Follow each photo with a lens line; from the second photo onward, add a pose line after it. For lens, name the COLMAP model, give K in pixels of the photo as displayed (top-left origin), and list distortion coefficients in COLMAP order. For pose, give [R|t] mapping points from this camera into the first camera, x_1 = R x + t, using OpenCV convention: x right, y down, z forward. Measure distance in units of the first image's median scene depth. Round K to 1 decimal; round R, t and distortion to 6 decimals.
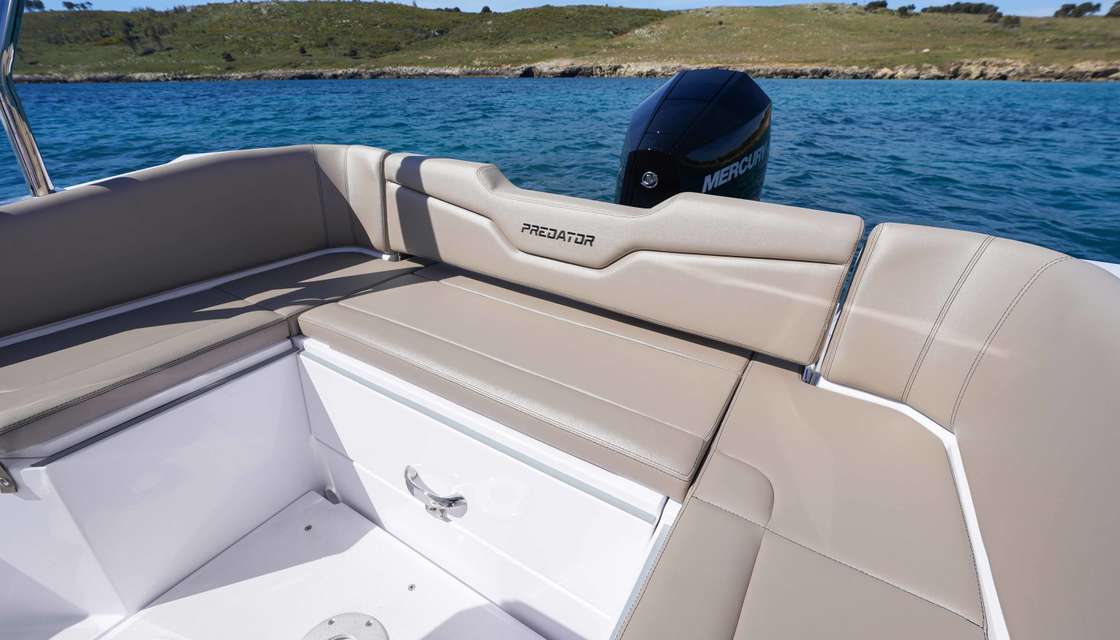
lens RADIAL K [[475.9, 0, 544.3], [0, 475.9, 319.7], [0, 0, 1]] dist [-0.026694, 0.009331]
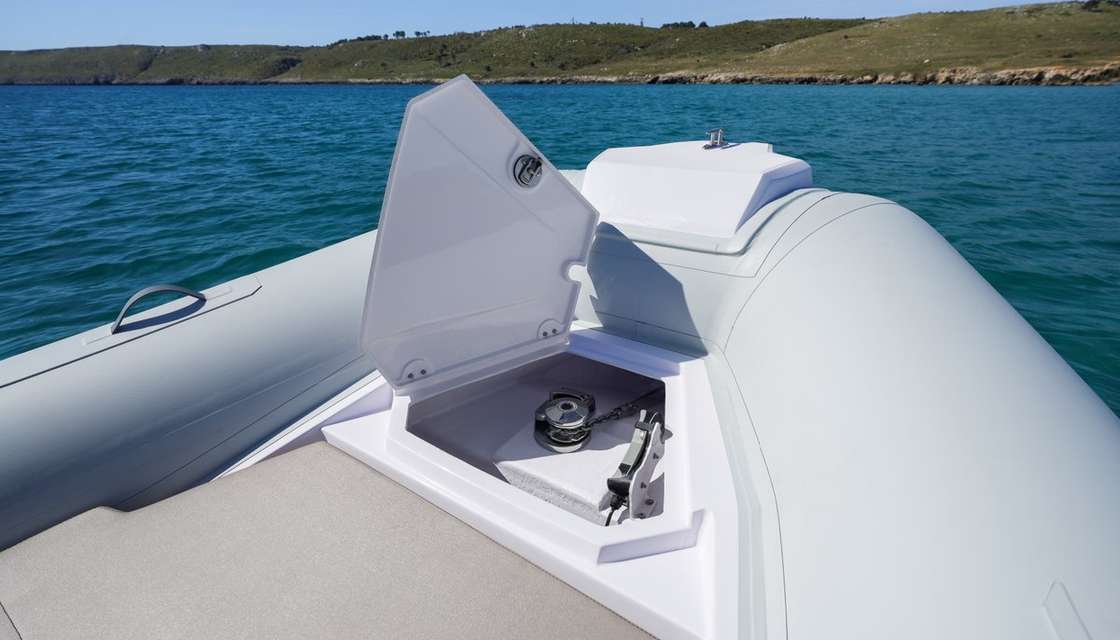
lens RADIAL K [[525.9, 0, 563.0], [0, 525.9, 323.7], [0, 0, 1]] dist [-0.000577, 0.005314]
pose [[0.882478, 0.198326, -0.426497, 0.425550], [-0.218160, 0.975910, 0.002409, 0.182503], [0.416701, 0.090918, 0.904486, -0.353743]]
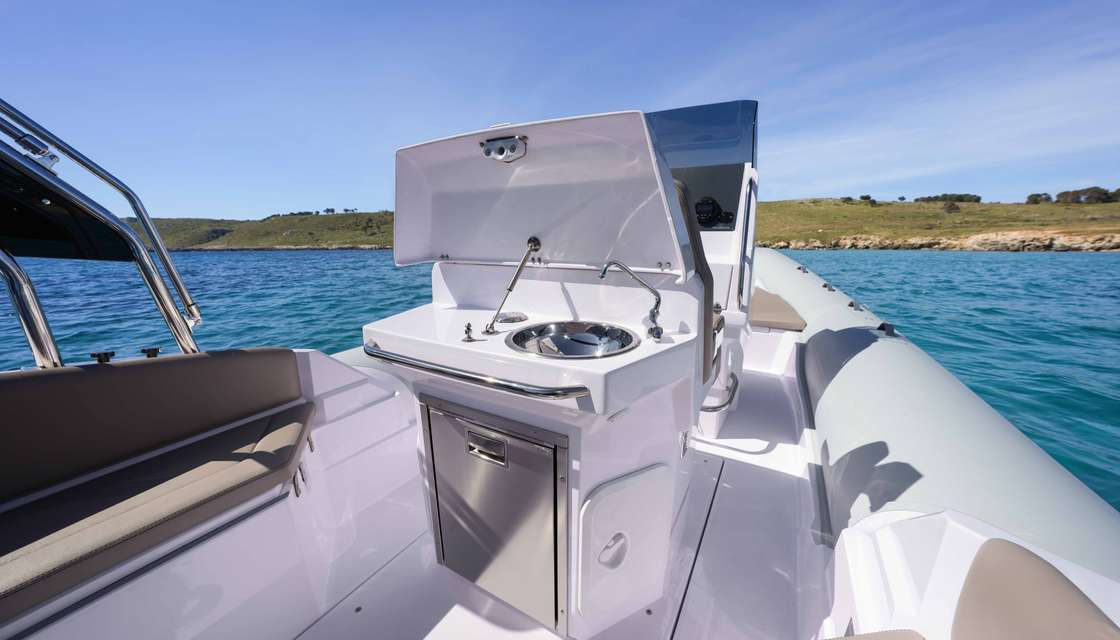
lens RADIAL K [[386.5, 0, 559.3], [0, 386.5, 324.9], [0, 0, 1]] dist [-0.012774, 0.000366]
pose [[0.970361, 0.048190, -0.236806, 0.204203], [-0.111816, 0.958243, -0.263188, 0.058345], [0.214235, 0.281866, 0.935230, -0.110785]]
